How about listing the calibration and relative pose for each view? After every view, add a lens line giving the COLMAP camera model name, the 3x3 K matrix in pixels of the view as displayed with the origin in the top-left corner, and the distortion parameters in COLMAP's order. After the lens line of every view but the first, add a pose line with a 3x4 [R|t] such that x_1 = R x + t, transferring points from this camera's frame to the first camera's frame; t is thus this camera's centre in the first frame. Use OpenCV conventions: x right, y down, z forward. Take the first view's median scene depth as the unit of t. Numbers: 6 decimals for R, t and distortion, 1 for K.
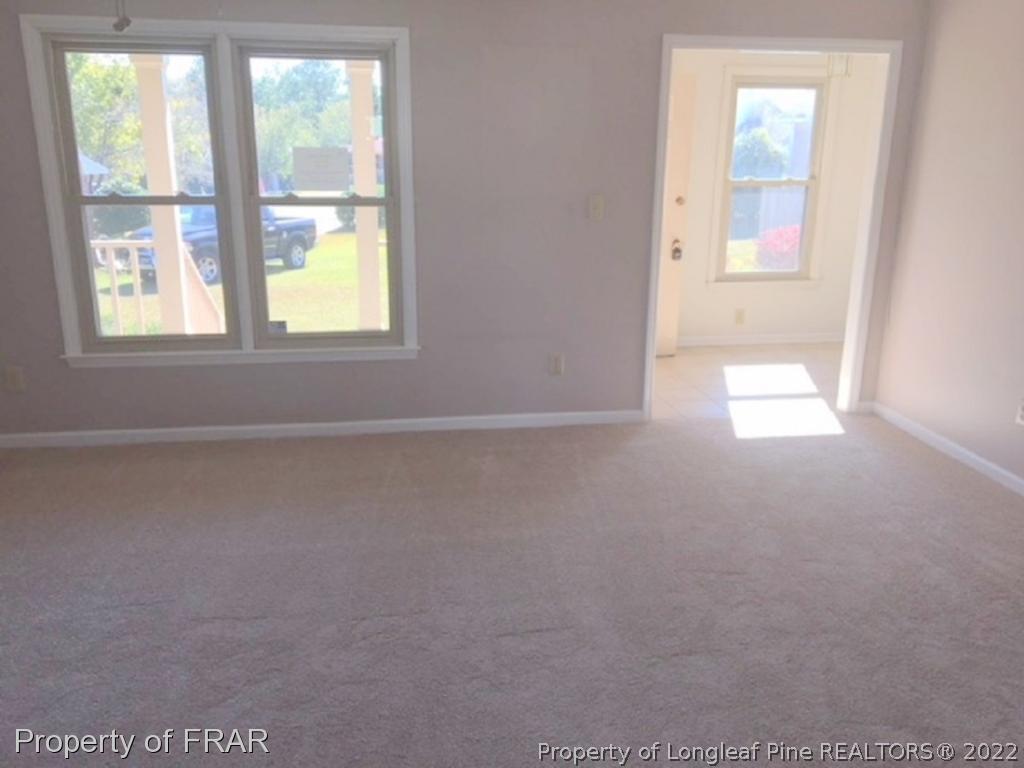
lens RADIAL K [[922.3, 0, 512.0], [0, 922.3, 384.0], [0, 0, 1]] dist [0.052908, 0.004087]
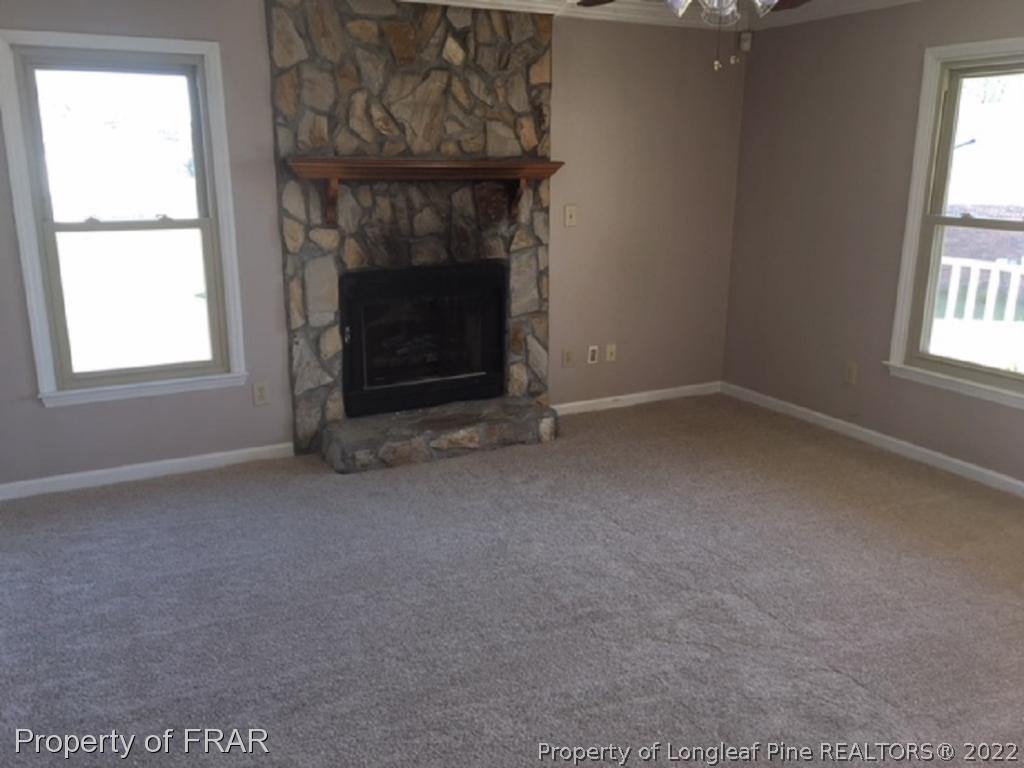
lens RADIAL K [[922.3, 0, 512.0], [0, 922.3, 384.0], [0, 0, 1]] dist [0.052908, 0.004087]
pose [[0.310158, 0.230204, -0.922393, 0.379906], [-0.270930, 0.951410, 0.146344, -0.046251], [0.911262, 0.204514, 0.357457, 0.231077]]
